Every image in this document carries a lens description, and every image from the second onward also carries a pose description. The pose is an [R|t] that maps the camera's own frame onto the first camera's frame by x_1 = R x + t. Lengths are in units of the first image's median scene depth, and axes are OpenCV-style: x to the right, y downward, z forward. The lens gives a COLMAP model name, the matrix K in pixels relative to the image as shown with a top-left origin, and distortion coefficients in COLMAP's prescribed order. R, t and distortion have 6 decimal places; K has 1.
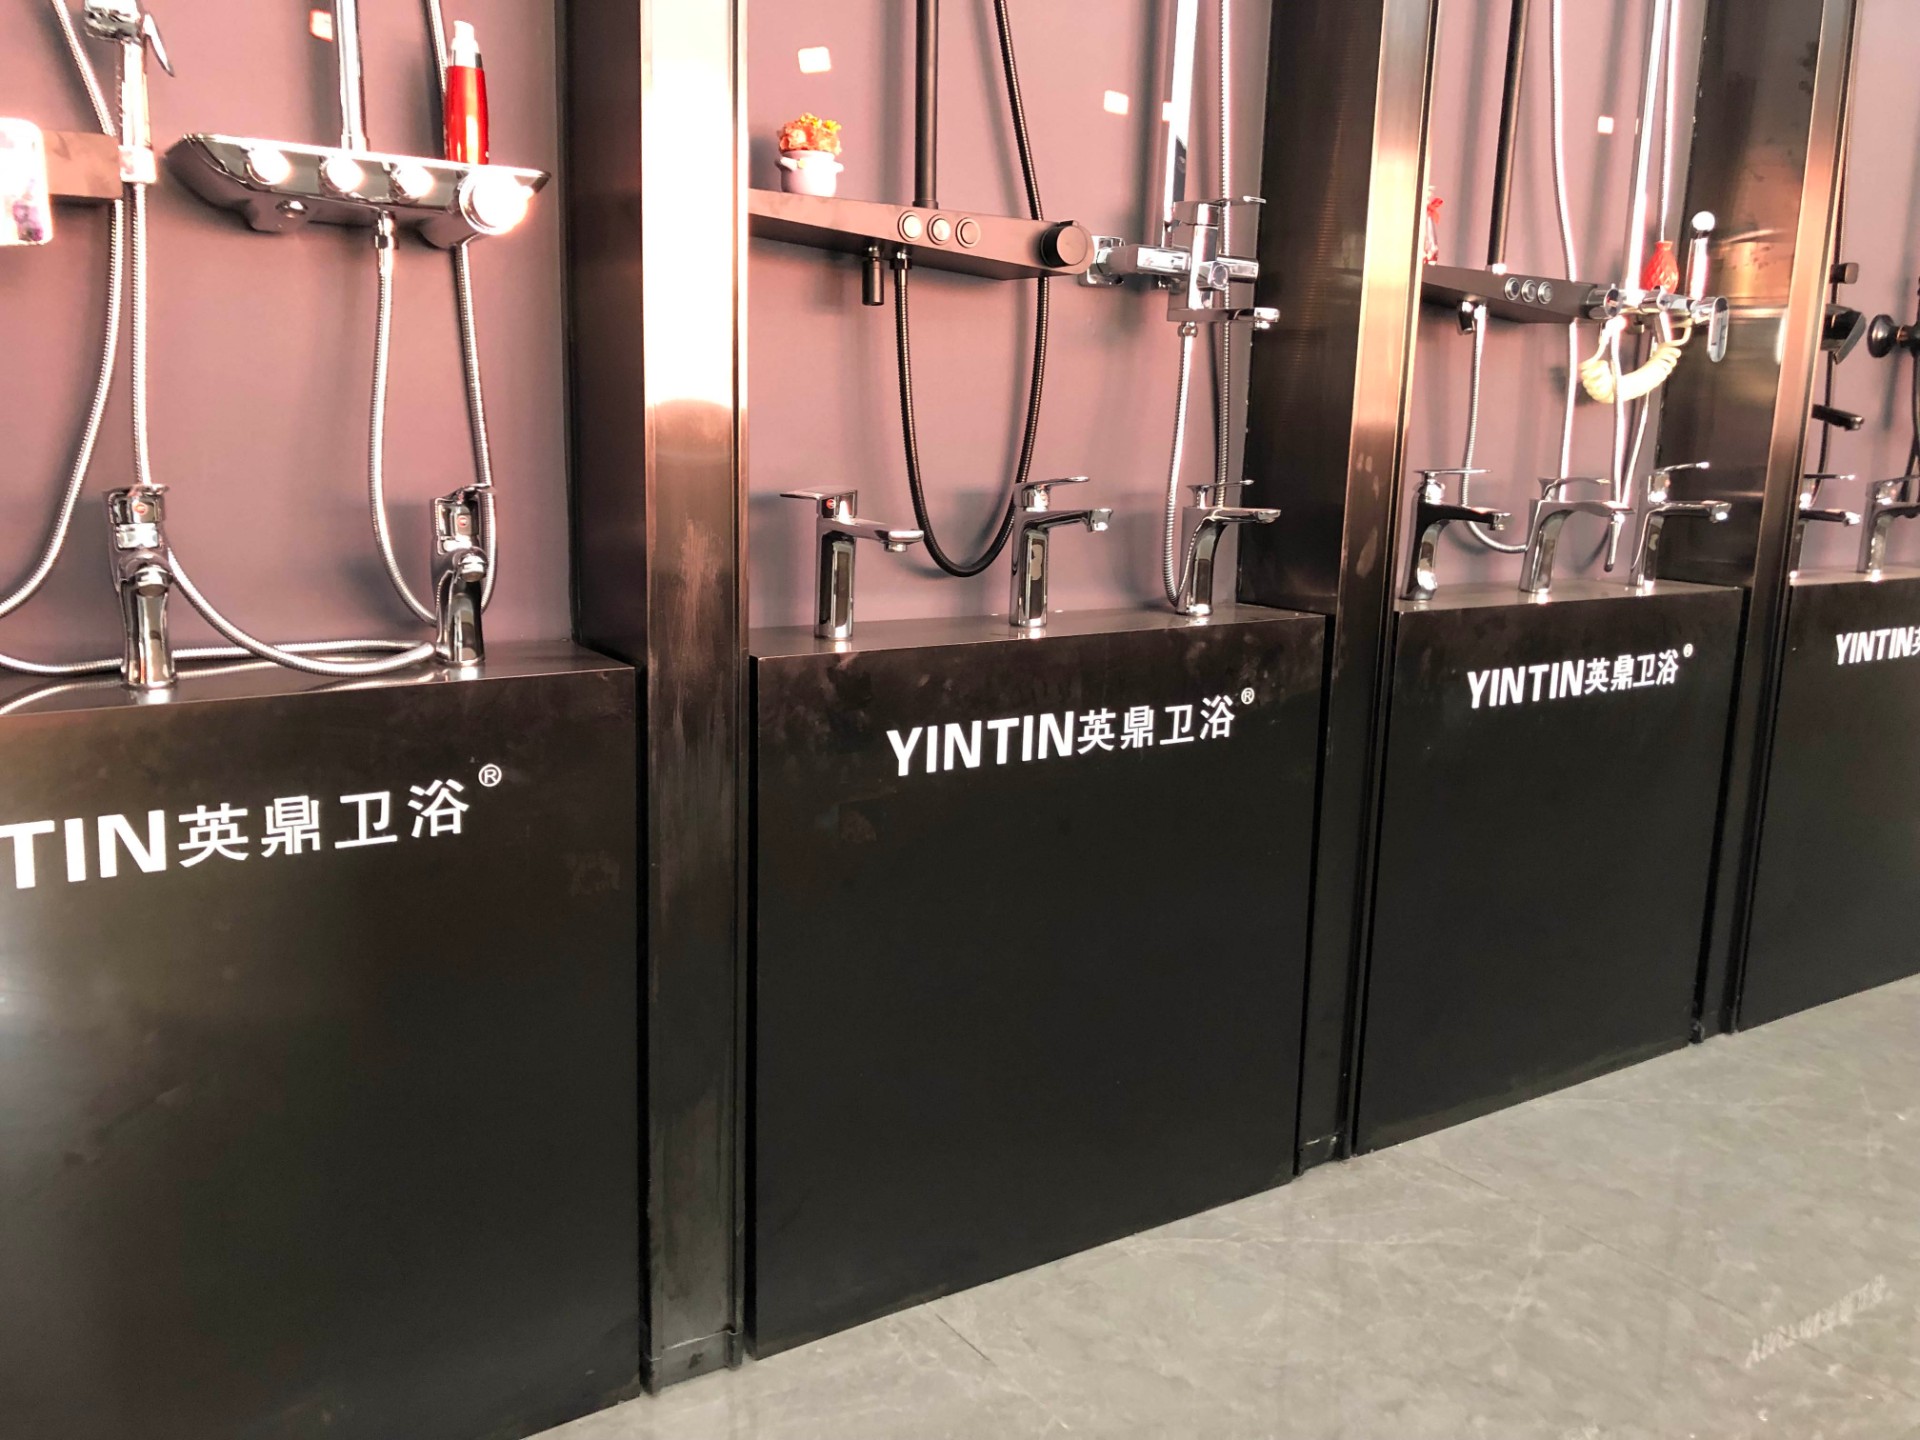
lens RADIAL K [[1601.1, 0, 960.0], [0, 1601.1, 720.0], [0, 0, 1]] dist [0.029608, -0.008524]
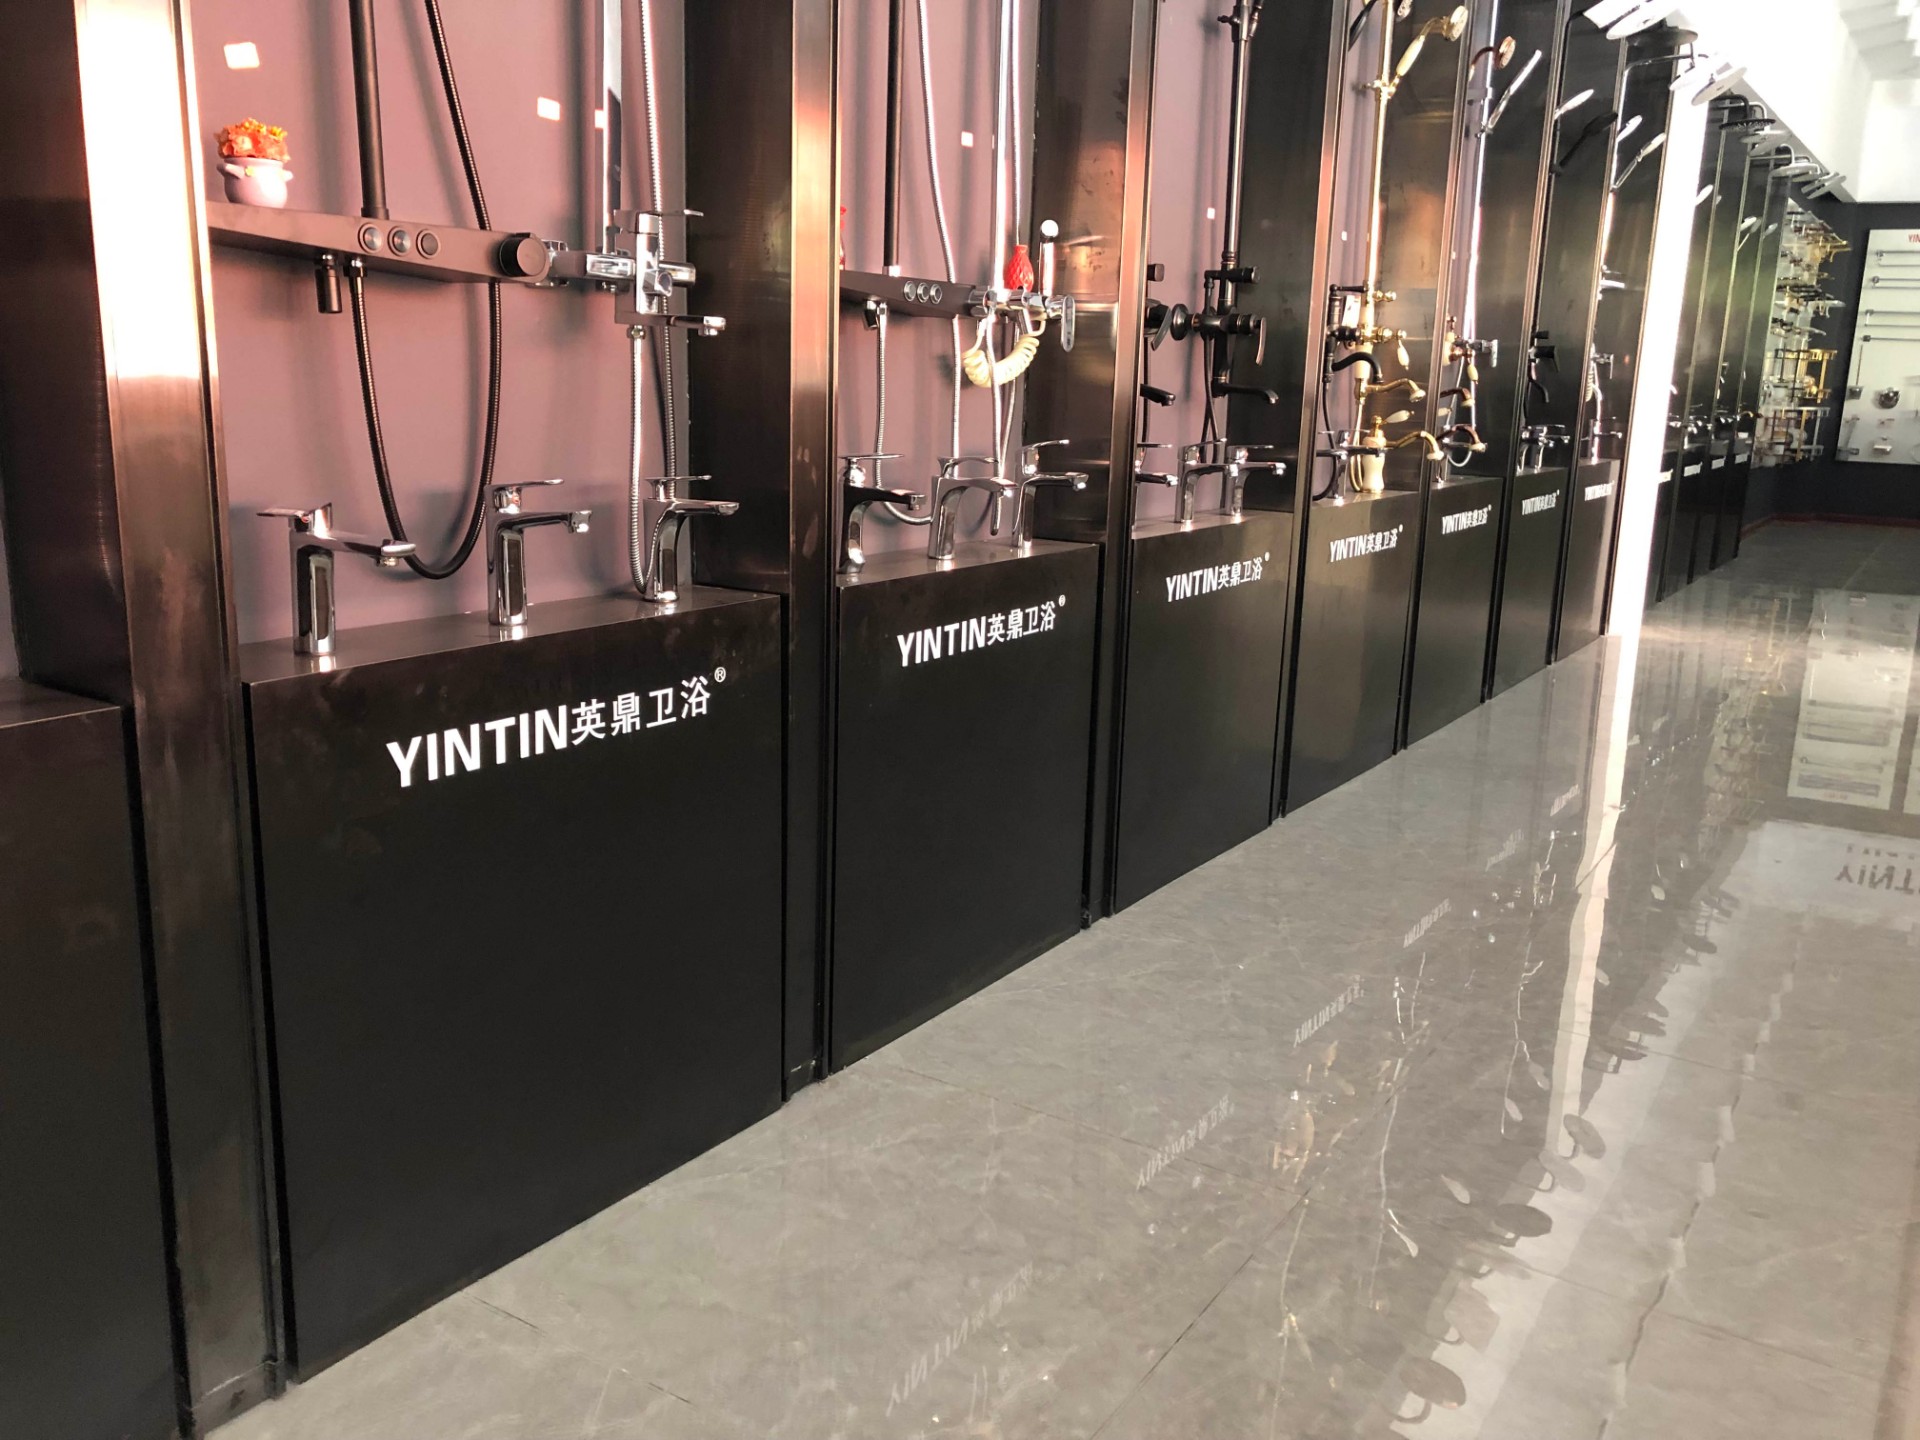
lens RADIAL K [[1577.7, 0, 960.0], [0, 1577.7, 720.0], [0, 0, 1]] dist [0.187503, -0.384623]
pose [[0.922055, -0.086100, 0.377361, -0.078726], [0.071174, 0.996036, 0.053349, -0.030420], [-0.380459, -0.022332, 0.924528, -0.054894]]
